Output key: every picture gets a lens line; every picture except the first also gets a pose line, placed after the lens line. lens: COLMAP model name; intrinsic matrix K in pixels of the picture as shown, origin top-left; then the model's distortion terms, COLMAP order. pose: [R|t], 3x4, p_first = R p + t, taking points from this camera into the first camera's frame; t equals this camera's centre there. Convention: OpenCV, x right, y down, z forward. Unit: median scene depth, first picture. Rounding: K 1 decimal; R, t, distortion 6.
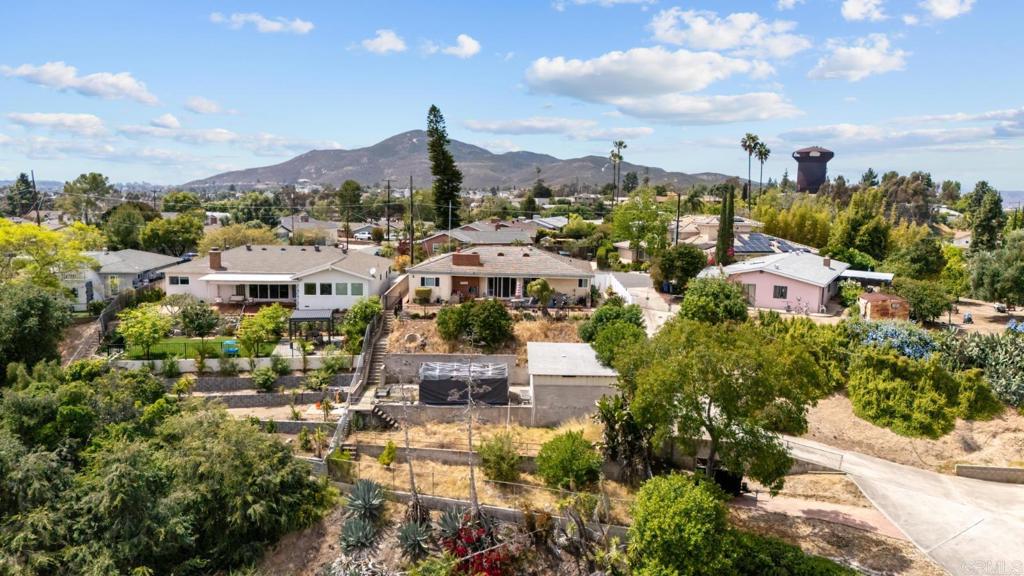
lens RADIAL K [[748.6, 0, 514.4], [0, 748.6, 283.9], [0, 0, 1]] dist [0.077070, -0.077597]
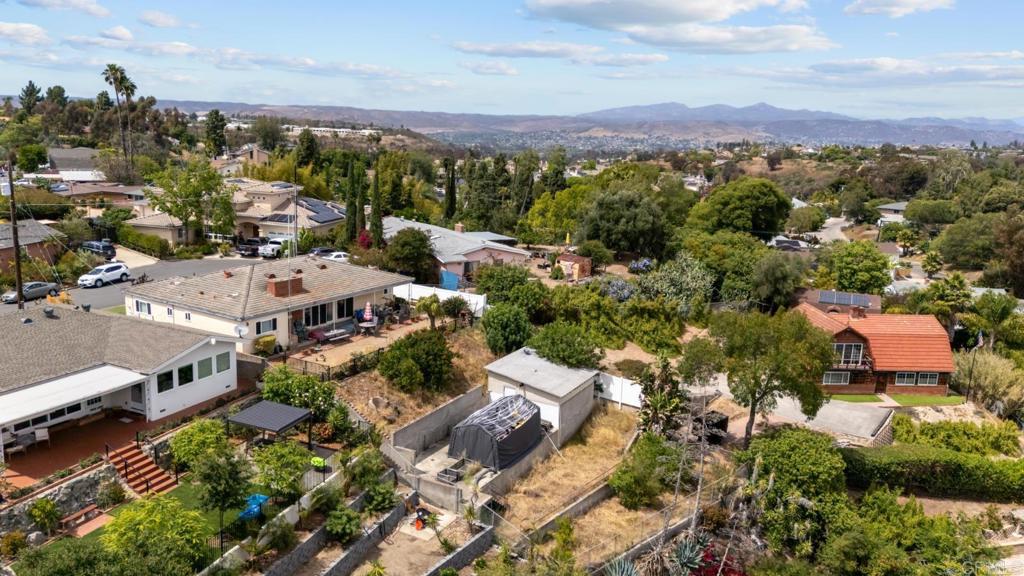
lens RADIAL K [[785.3, 0, 512.0], [0, 785.3, 288.0], [0, 0, 1]] dist [0.087685, -0.095965]
pose [[0.479243, -0.182876, 0.858418, -0.650043], [0.083425, 0.983115, 0.162866, -0.144131], [-0.873708, -0.006439, 0.486408, 0.419457]]
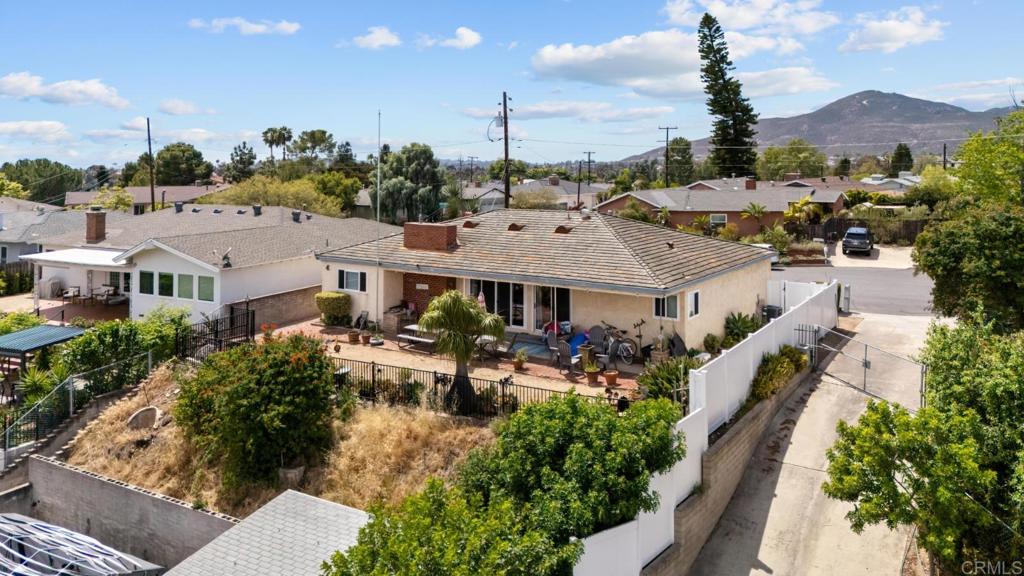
lens RADIAL K [[774.0, 0, 514.9], [0, 774.0, 179.8], [0, 0, 1]] dist [0.078634, -0.000030]
pose [[0.850206, -0.007259, -0.526400, 0.239485], [-0.045602, 0.995131, -0.087377, -0.028150], [0.524471, 0.098293, 0.845736, 0.626472]]
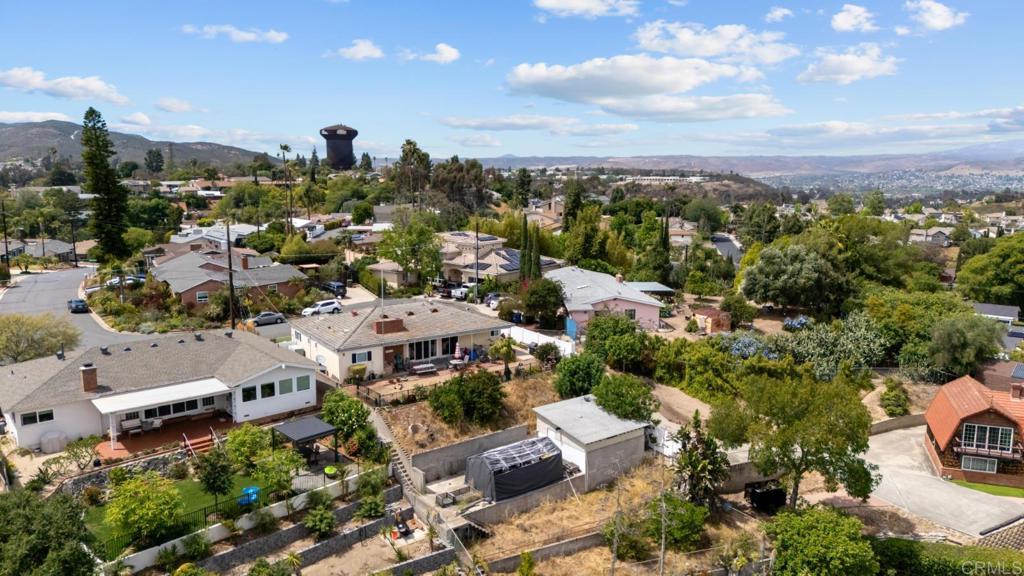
lens RADIAL K [[748.6, 0, 514.4], [0, 748.6, 283.9], [0, 0, 1]] dist [0.077070, -0.077597]
pose [[0.797600, -0.112861, 0.592535, -0.492511], [0.087989, 0.993601, 0.070812, -0.138463], [-0.596735, -0.004343, 0.802426, 0.163602]]
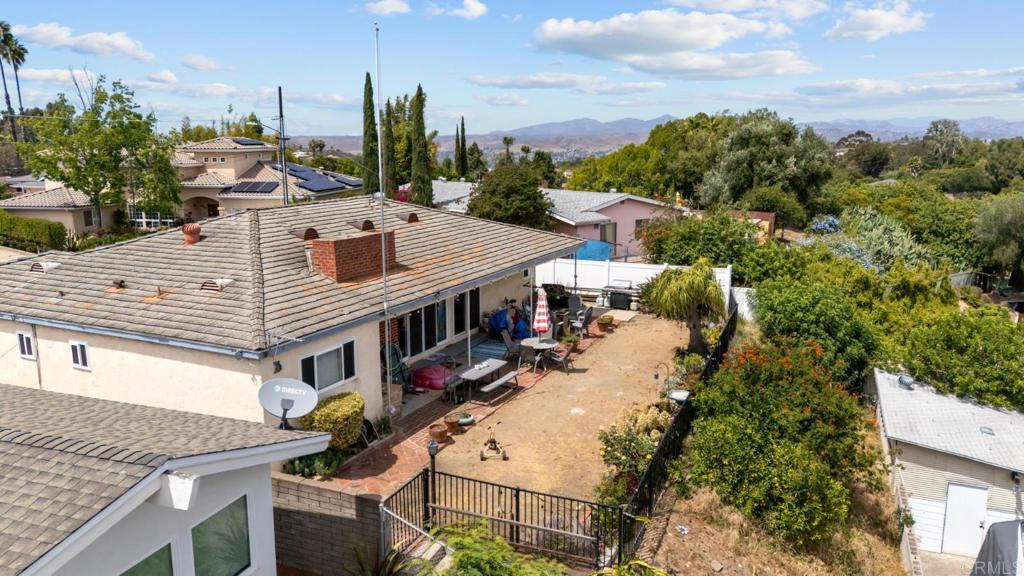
lens RADIAL K [[748.6, 0, 514.4], [0, 748.6, 283.9], [0, 0, 1]] dist [0.077070, -0.077597]
pose [[0.385398, -0.191980, 0.902559, -0.301490], [0.129471, 0.979692, 0.153101, -0.058362], [-0.913622, 0.057851, 0.402427, 0.847712]]
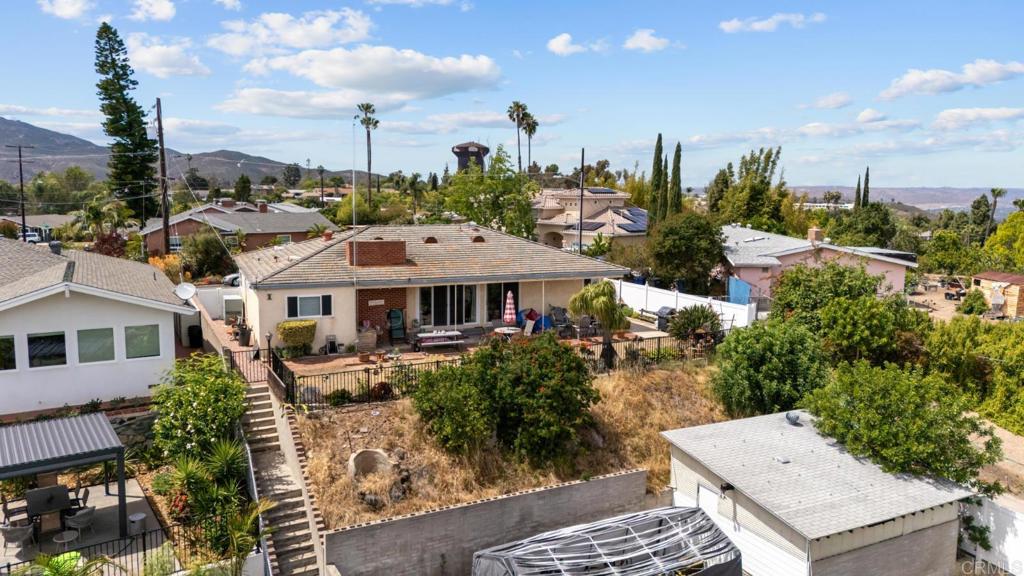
lens RADIAL K [[748.6, 0, 514.4], [0, 748.6, 283.9], [0, 0, 1]] dist [0.077070, -0.077597]
pose [[0.892032, -0.064920, 0.447286, -0.202948], [0.063949, 0.997803, 0.017288, -0.015861], [-0.447426, 0.013182, 0.894224, 0.547173]]
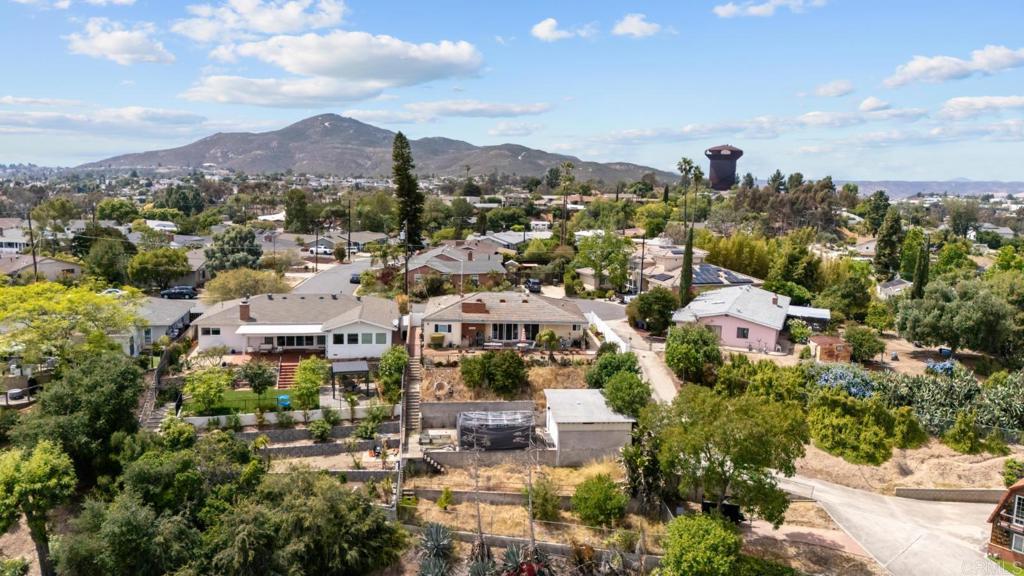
lens RADIAL K [[748.6, 0, 514.4], [0, 748.6, 283.9], [0, 0, 1]] dist [0.077070, -0.077597]
pose [[0.993645, -0.007070, 0.112341, -0.131691], [0.004948, 0.999804, 0.019156, -0.090214], [-0.112455, -0.018478, 0.993485, -0.121243]]
